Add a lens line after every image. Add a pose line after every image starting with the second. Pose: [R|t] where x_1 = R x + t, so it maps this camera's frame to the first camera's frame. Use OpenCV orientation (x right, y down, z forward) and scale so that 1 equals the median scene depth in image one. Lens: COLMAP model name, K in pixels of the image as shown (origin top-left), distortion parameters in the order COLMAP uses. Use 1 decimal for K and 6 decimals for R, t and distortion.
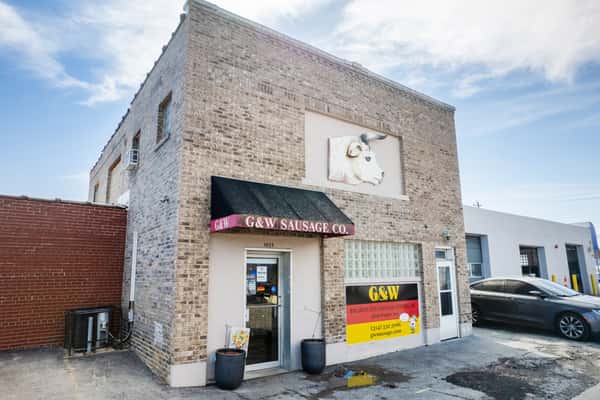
lens RADIAL K [[388.6, 0, 300.0], [0, 388.6, 200.0], [0, 0, 1]] dist [-0.085034, 0.079941]
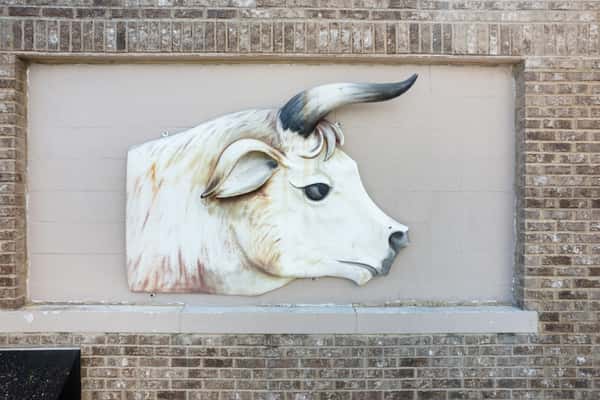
lens RADIAL K [[388.6, 0, 300.0], [0, 388.6, 200.0], [0, 0, 1]] dist [-0.085034, 0.079941]
pose [[0.814654, 0.016832, -0.579703, 0.366192], [0.097206, 0.981475, 0.165101, -0.166681], [0.571742, -0.190850, 0.797926, 0.904338]]
